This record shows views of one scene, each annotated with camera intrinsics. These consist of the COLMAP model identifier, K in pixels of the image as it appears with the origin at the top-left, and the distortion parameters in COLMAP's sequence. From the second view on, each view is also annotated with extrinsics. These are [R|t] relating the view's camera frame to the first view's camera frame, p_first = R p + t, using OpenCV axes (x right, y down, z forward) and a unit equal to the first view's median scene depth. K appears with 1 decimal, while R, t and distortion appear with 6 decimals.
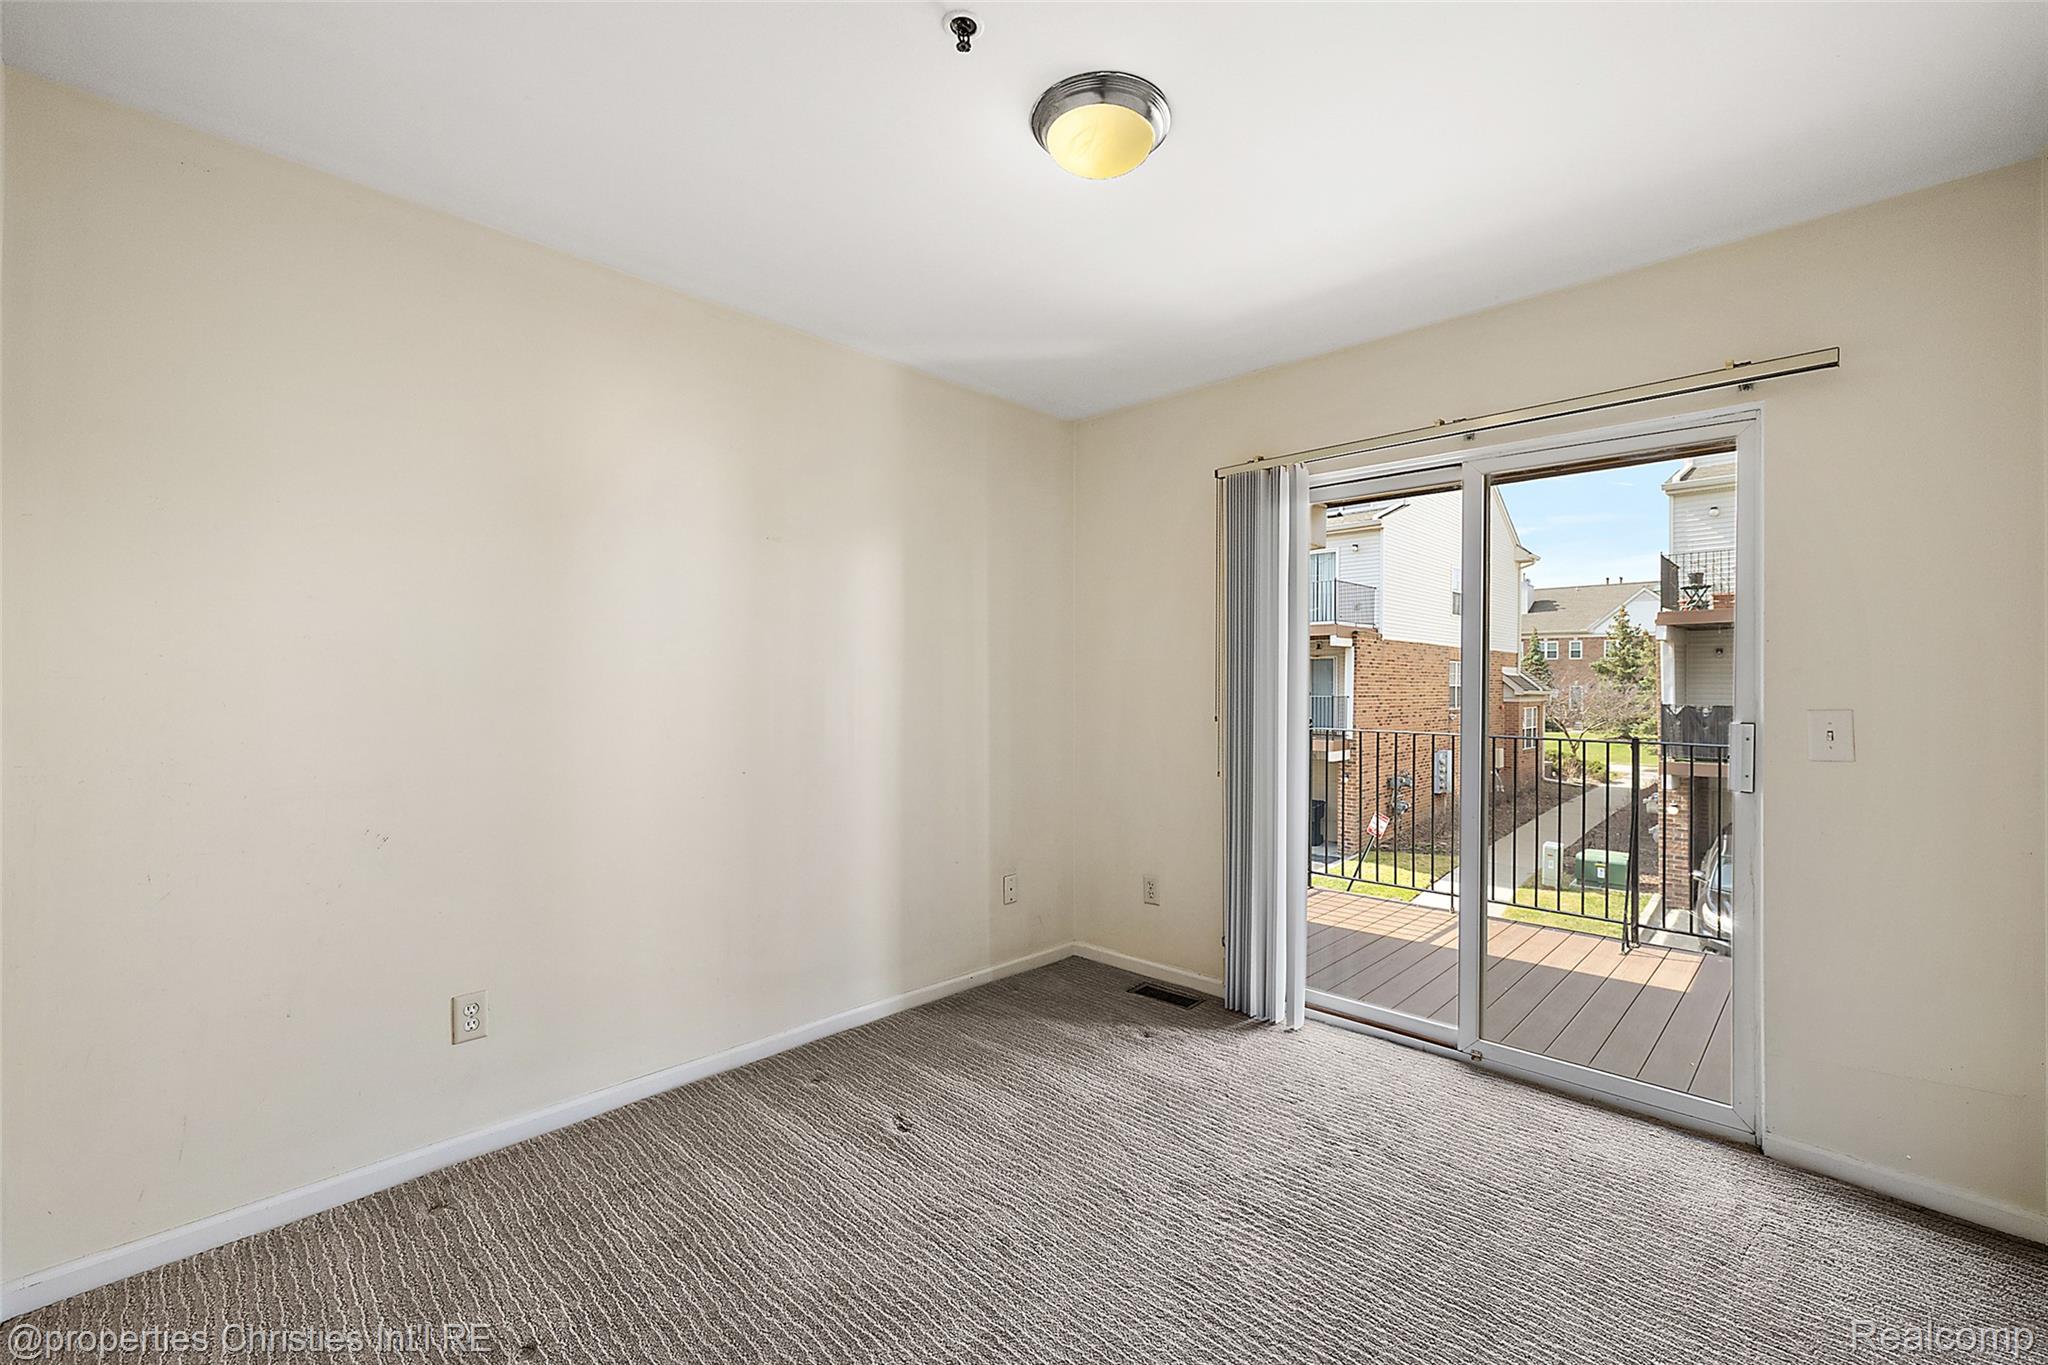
lens RADIAL K [[866.9, 0, 1020.6], [0, 866.9, 683.8], [0, 0, 1]] dist [-0.001323, -0.000274]
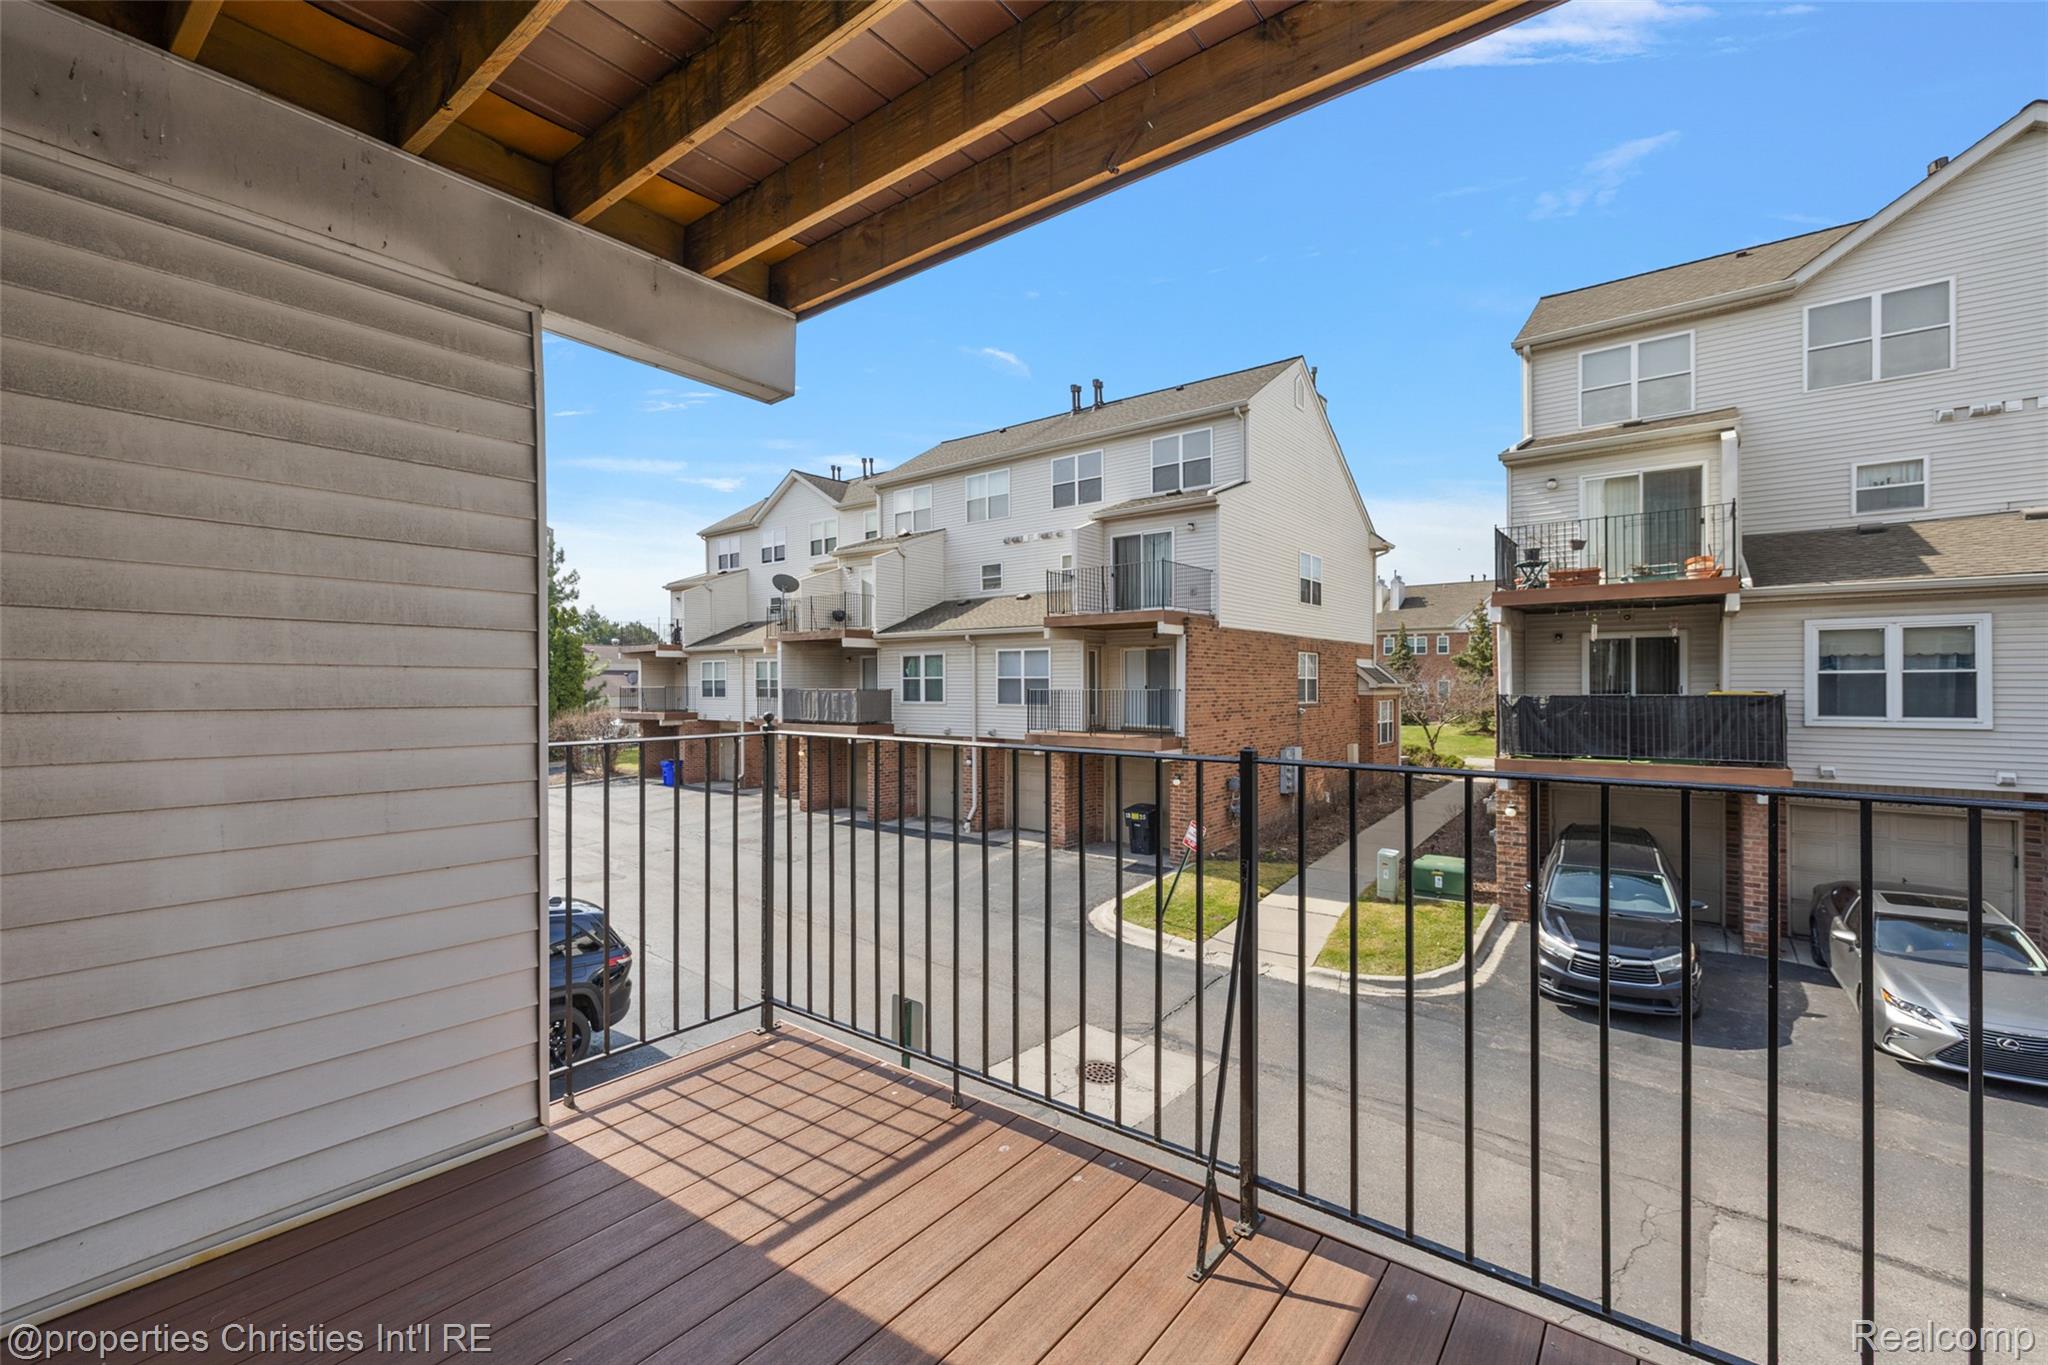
lens RADIAL K [[851.3, 0, 1024.0], [0, 851.3, 682.5], [0, 0, 1]] dist [0.000514, -0.000005]
pose [[0.994825, -0.006611, 0.101391, 0.123464], [0.006685, 0.999978, -0.000384, 0.006275], [-0.101386, 0.001060, 0.994847, 0.130052]]
